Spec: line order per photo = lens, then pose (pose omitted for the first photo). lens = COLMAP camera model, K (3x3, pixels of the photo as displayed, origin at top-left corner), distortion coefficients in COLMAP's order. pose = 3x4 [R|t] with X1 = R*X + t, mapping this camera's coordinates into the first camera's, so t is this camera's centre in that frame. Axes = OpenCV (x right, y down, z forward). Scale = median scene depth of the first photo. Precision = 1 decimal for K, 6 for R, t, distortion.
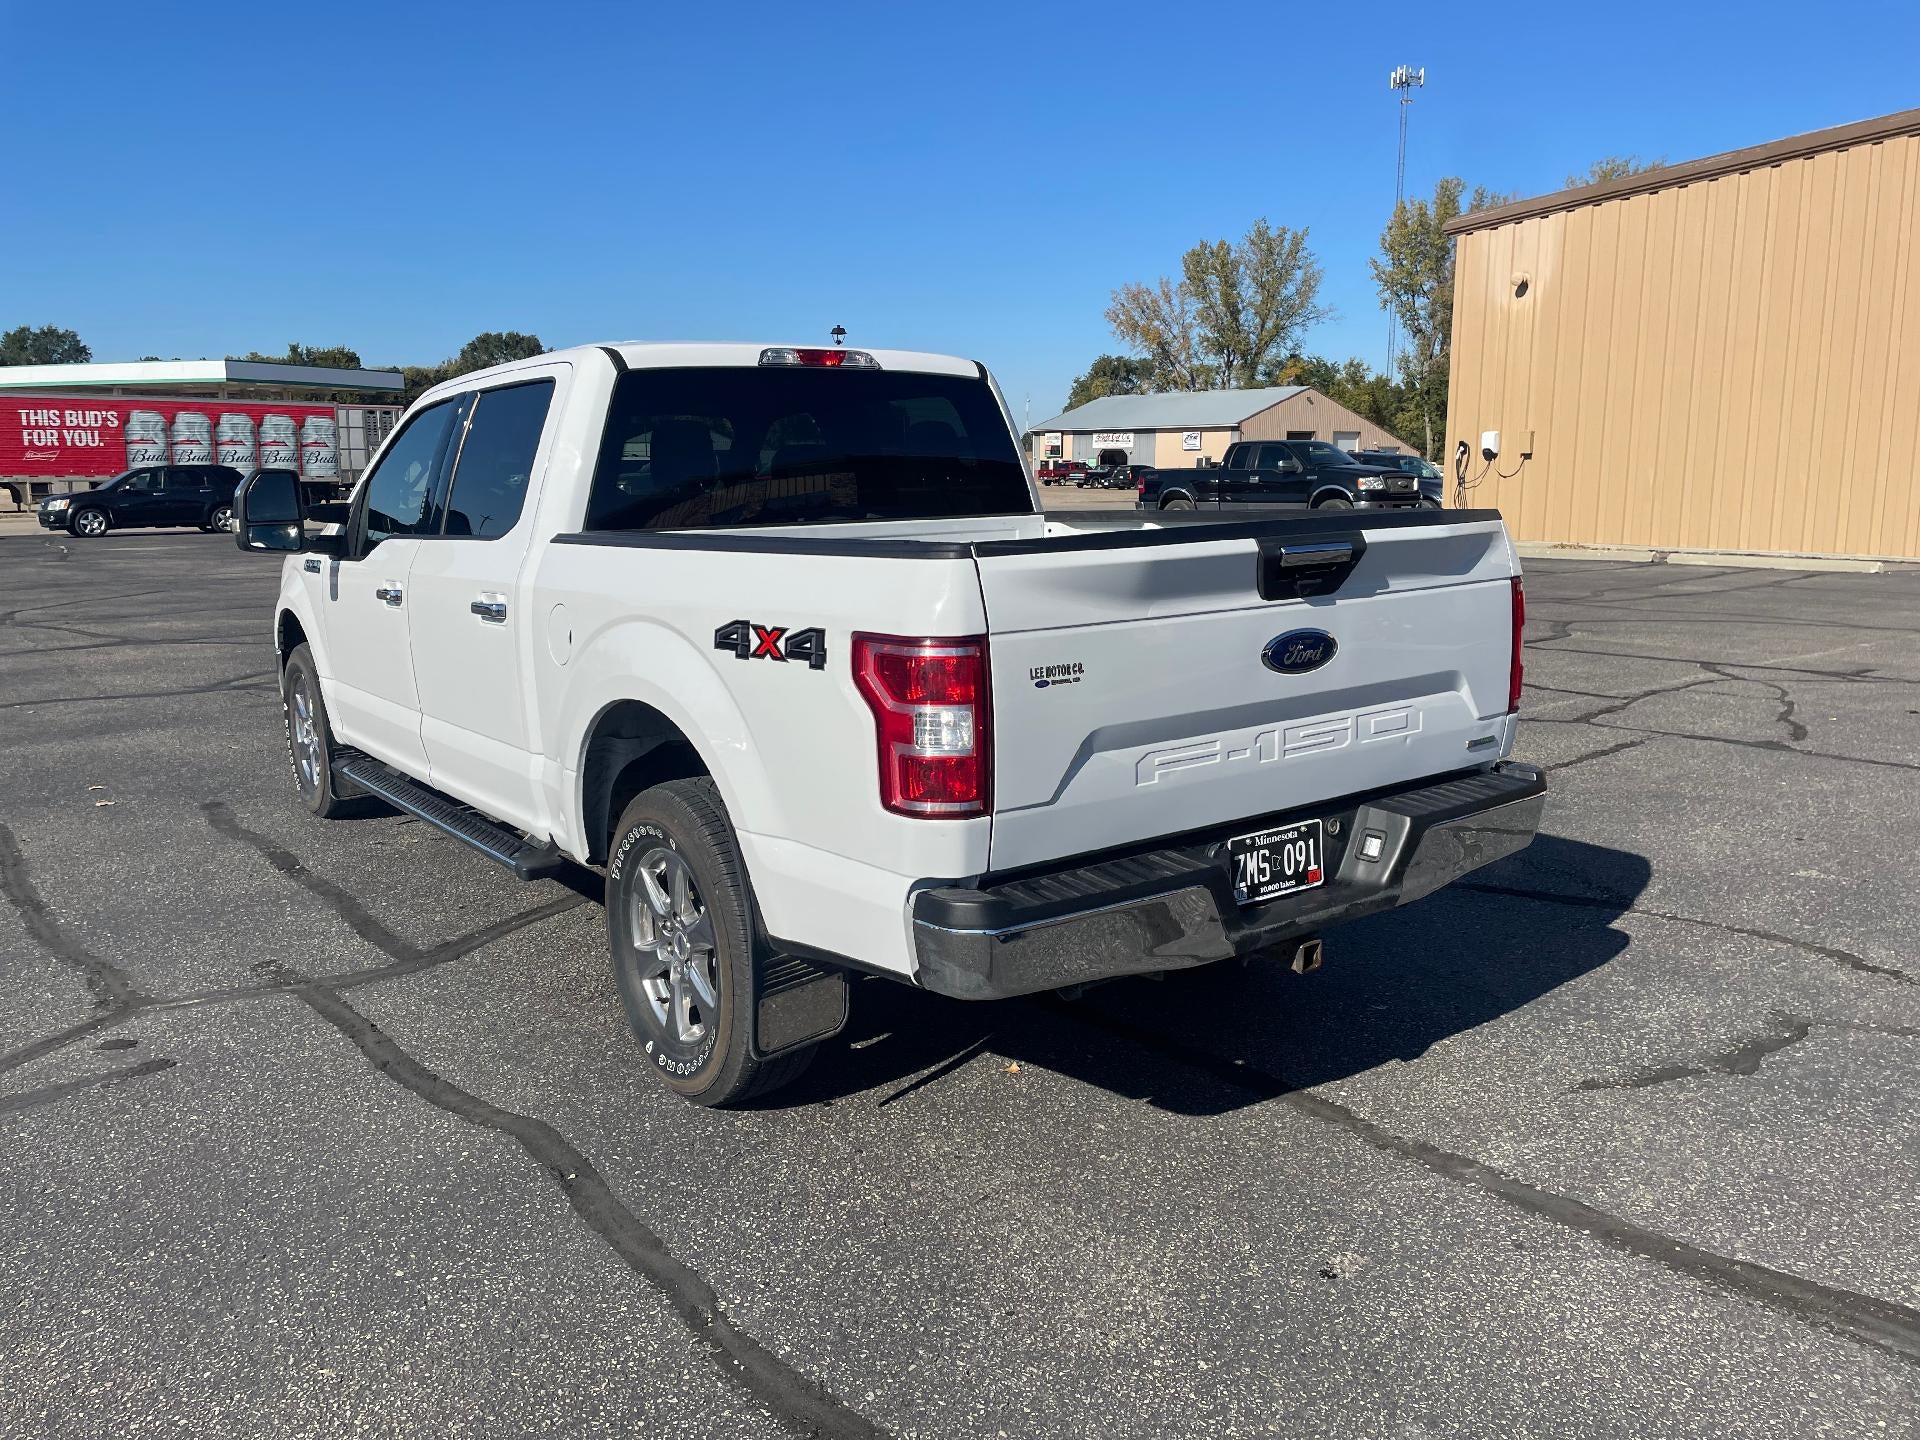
lens RADIAL K [[1437.9, 0, 940.5], [0, 1437.9, 710.6], [0, 0, 1]] dist [0.094546, -0.117311]
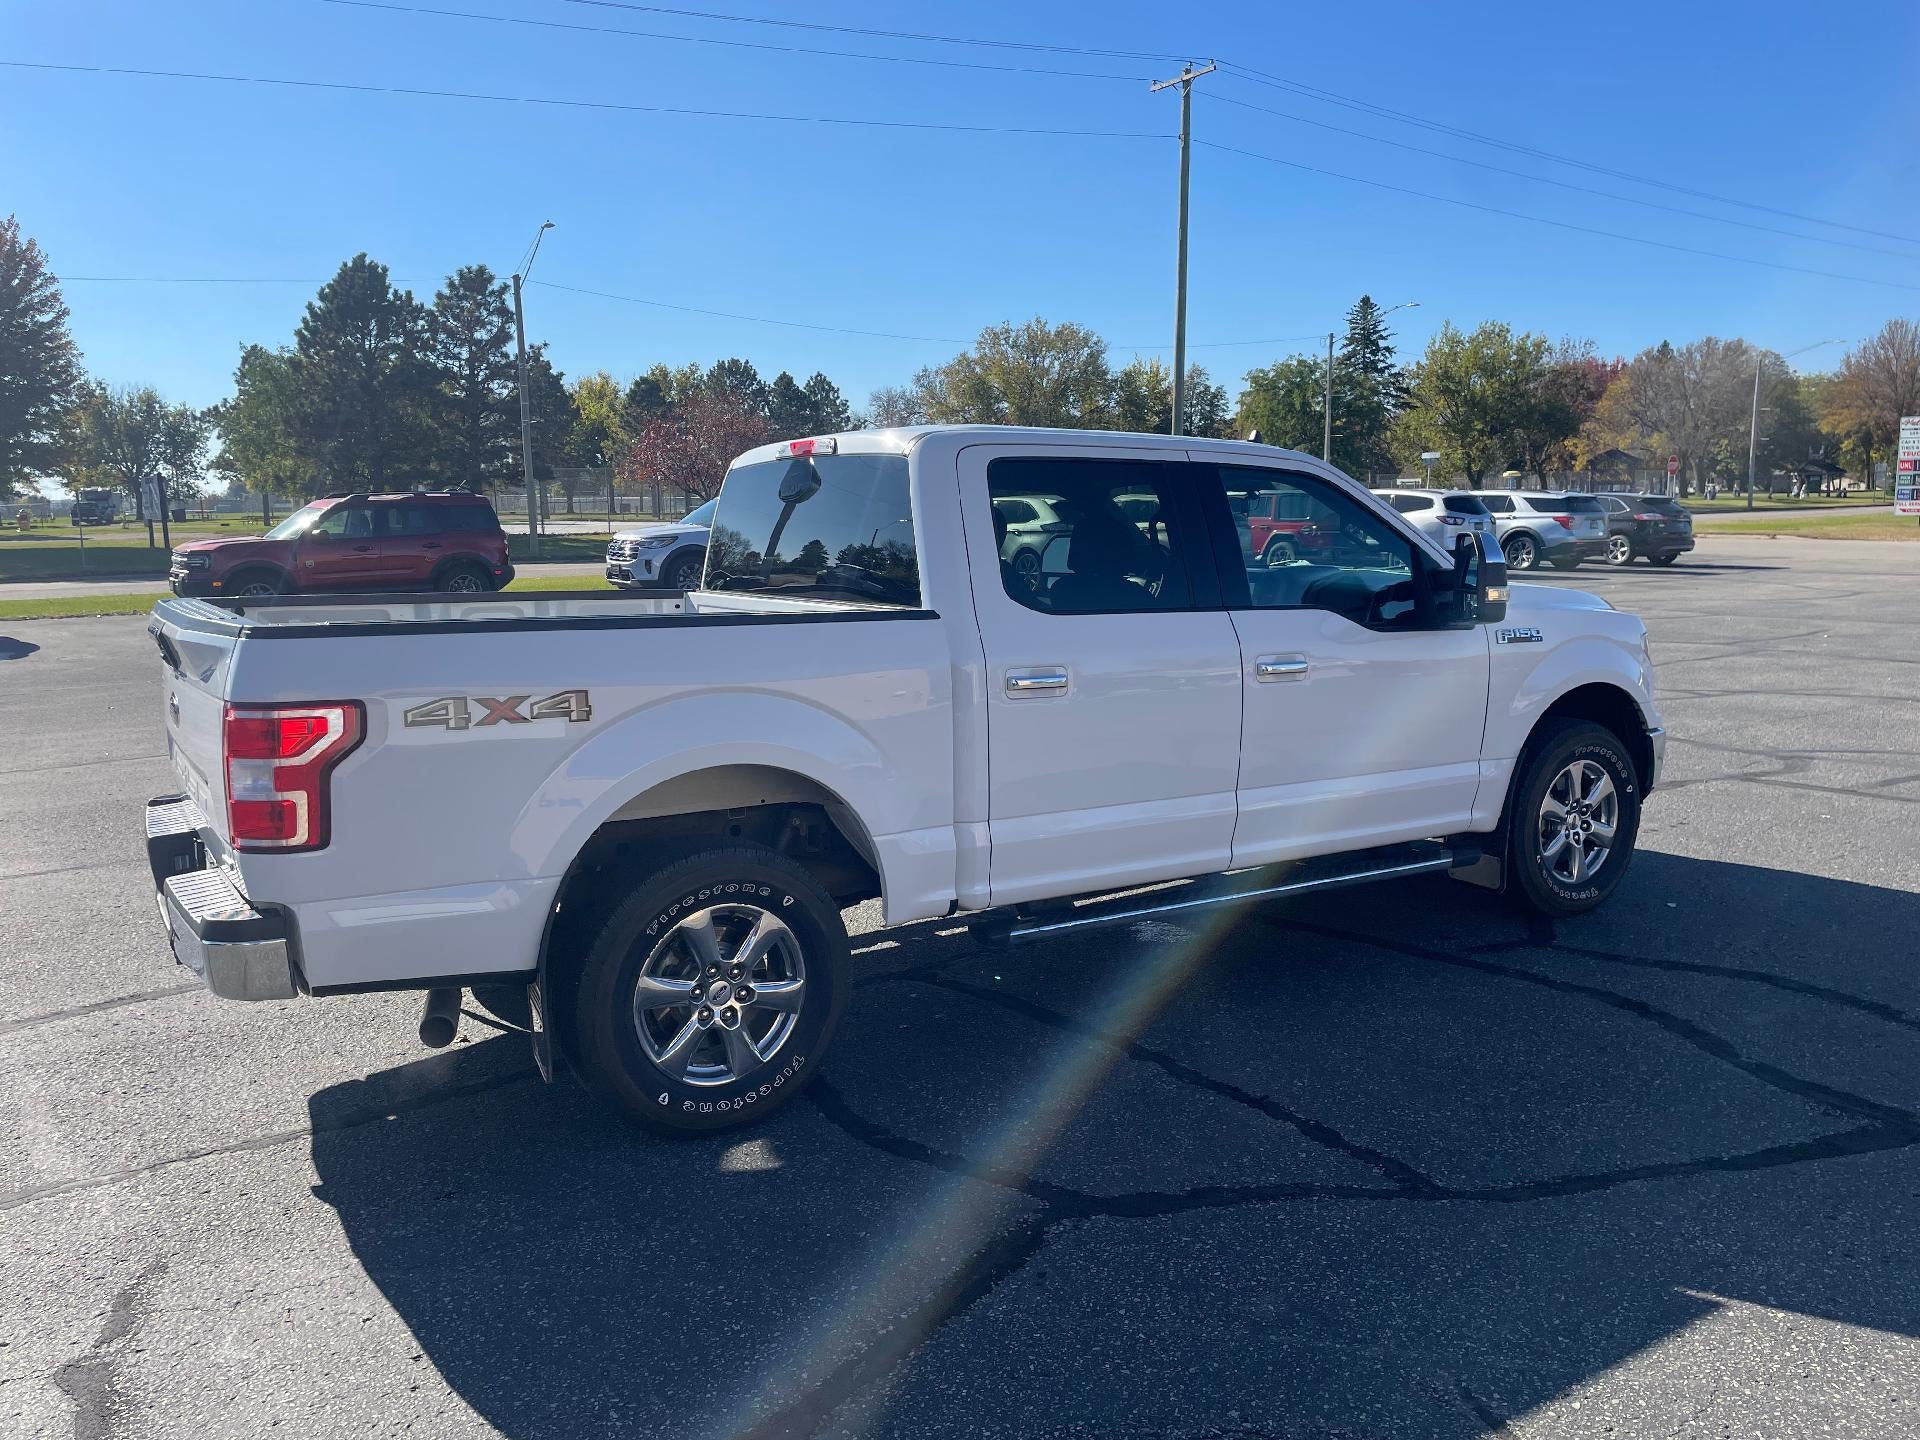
lens RADIAL K [[1437.0, 0, 944.3], [0, 1437.0, 714.6], [0, 0, 1]] dist [0.094725, -0.120051]
pose [[-0.065304, 0.151242, -0.986337, 1.239475], [-0.156162, 0.974719, 0.159800, -0.292513], [0.985570, 0.164464, -0.040034, 1.447011]]
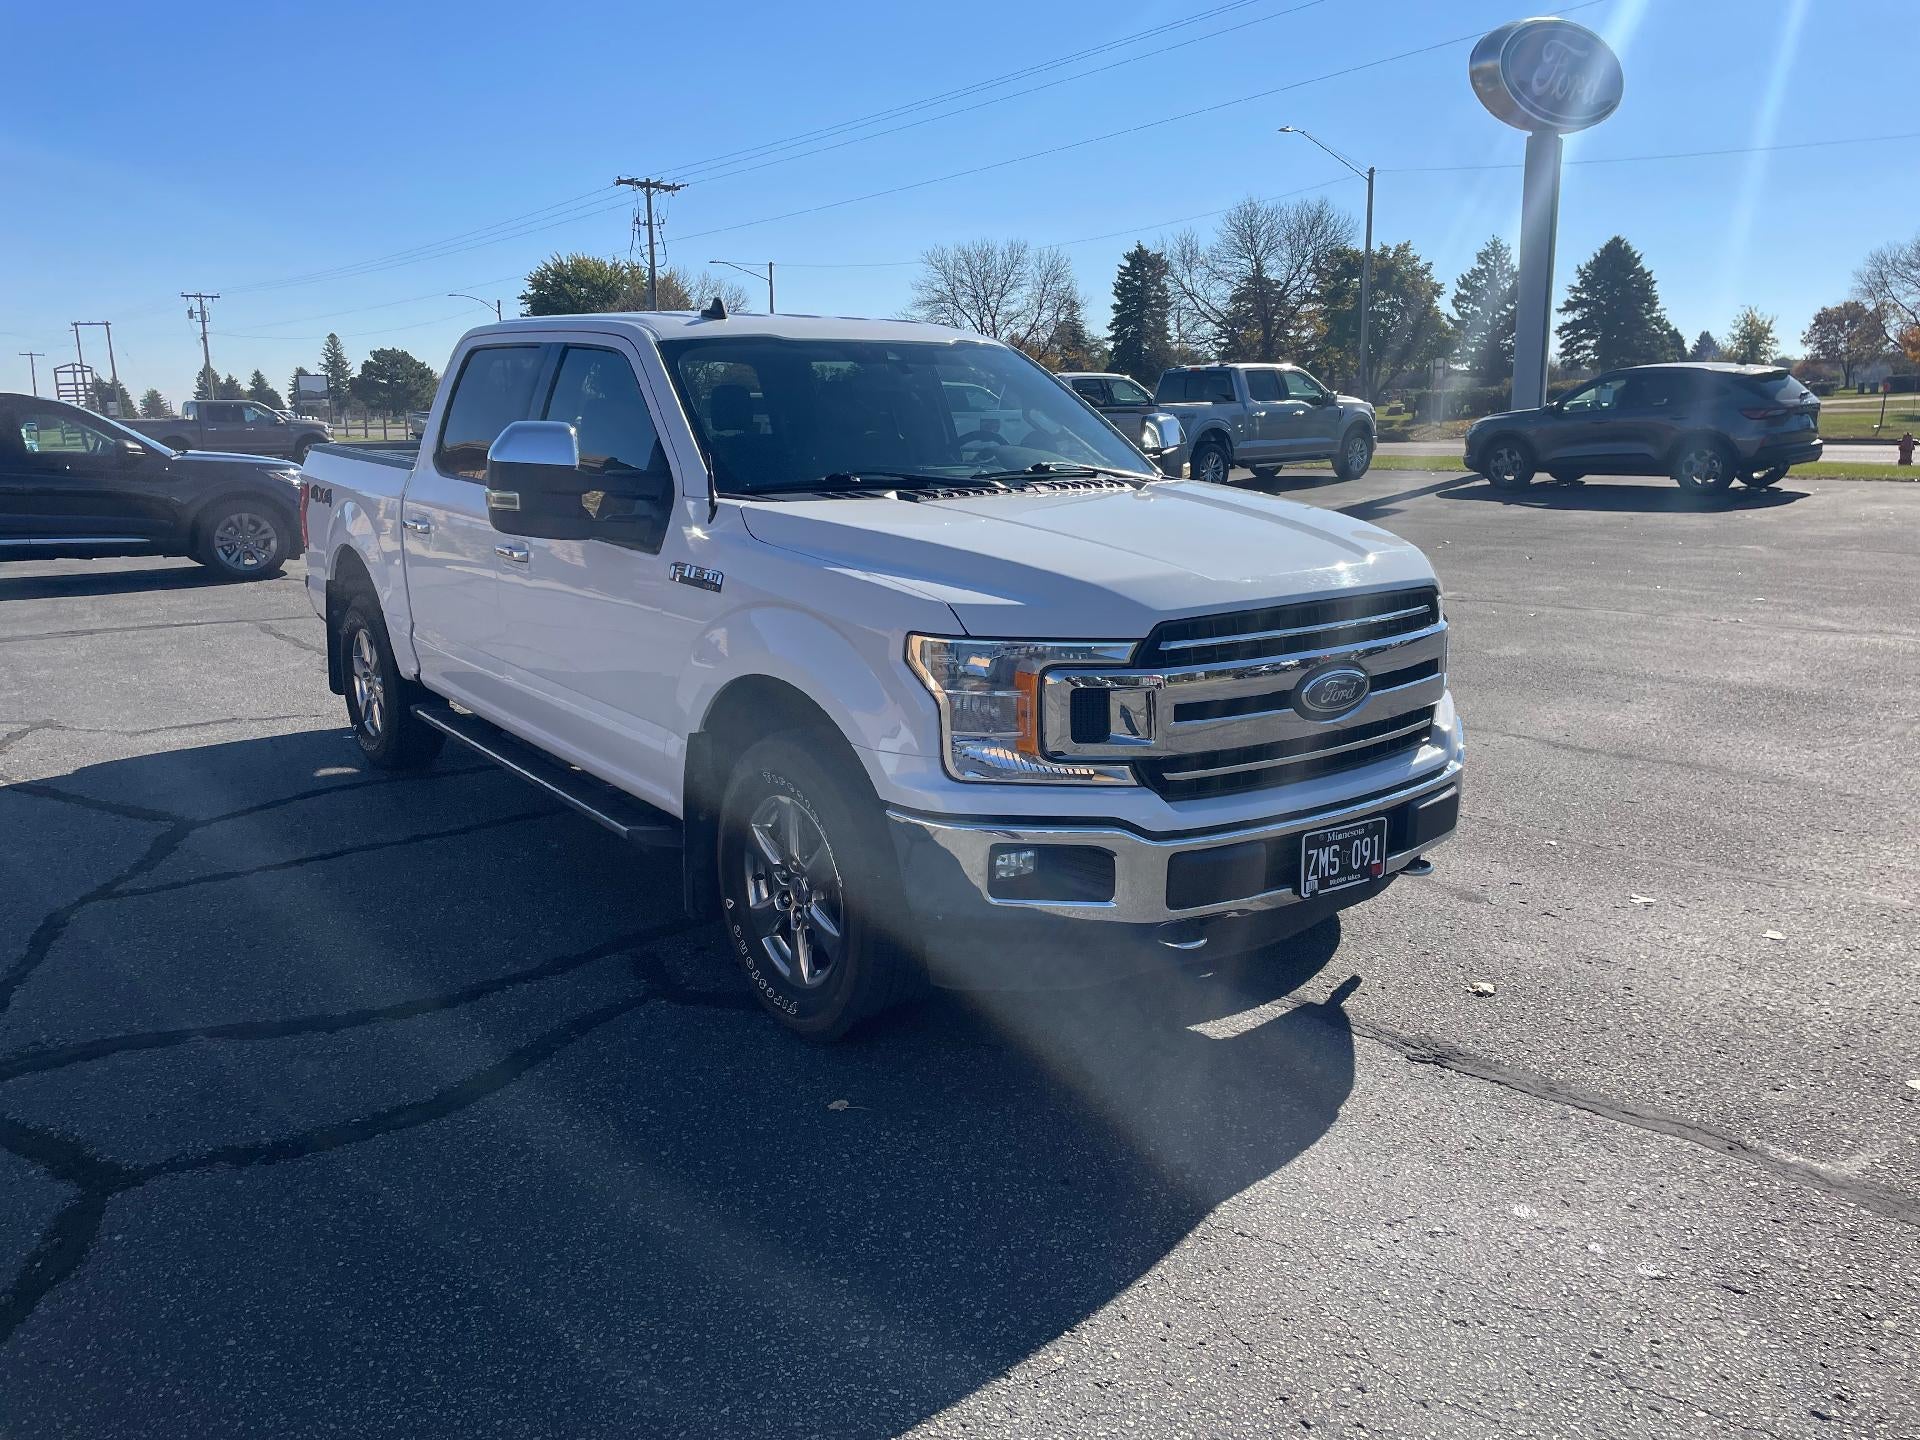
lens RADIAL K [[1437.0, 0, 944.3], [0, 1437.0, 714.6], [0, 0, 1]] dist [0.094725, -0.120051]
pose [[-0.999561, 0.027710, -0.010493, -0.444876], [0.021704, 0.925810, 0.377365, -0.523200], [0.020171, 0.376972, -0.926005, 2.962572]]
